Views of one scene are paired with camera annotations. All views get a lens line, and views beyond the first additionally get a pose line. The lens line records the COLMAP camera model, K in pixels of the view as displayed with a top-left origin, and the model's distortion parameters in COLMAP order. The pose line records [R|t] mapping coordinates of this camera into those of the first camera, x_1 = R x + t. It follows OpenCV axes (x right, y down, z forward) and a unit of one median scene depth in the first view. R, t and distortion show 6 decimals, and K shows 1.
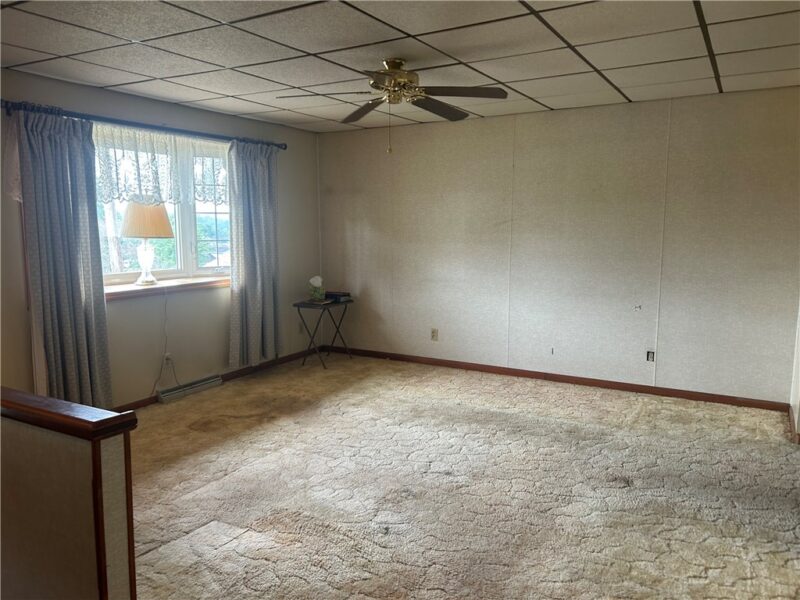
lens RADIAL K [[589.6, 0, 397.5], [0, 589.6, 281.6], [0, 0, 1]] dist [0.083141, -0.106550]
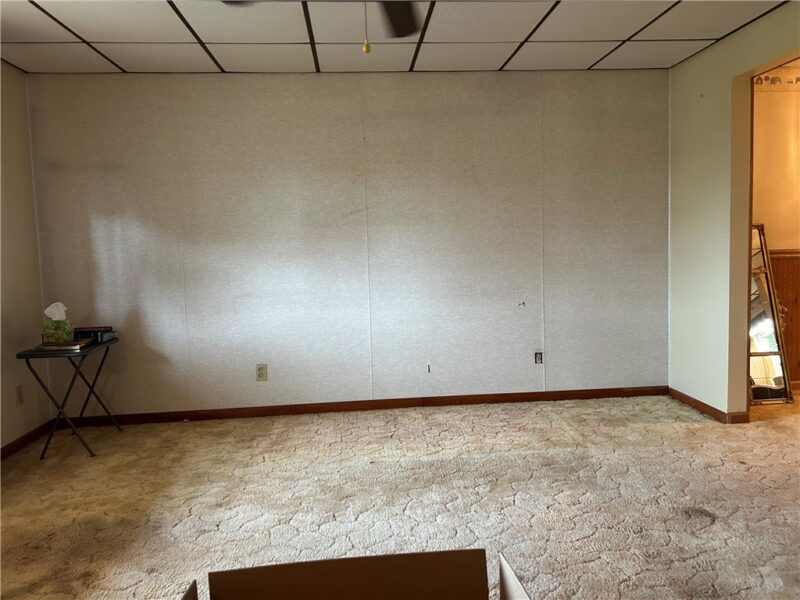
lens RADIAL K [[589.6, 0, 397.5], [0, 589.6, 281.6], [0, 0, 1]] dist [0.083141, -0.106550]
pose [[0.819697, -0.053733, 0.570271, -0.241568], [0.084602, 0.996028, -0.027757, 0.018420], [-0.566515, 0.070999, 0.820988, 0.381431]]
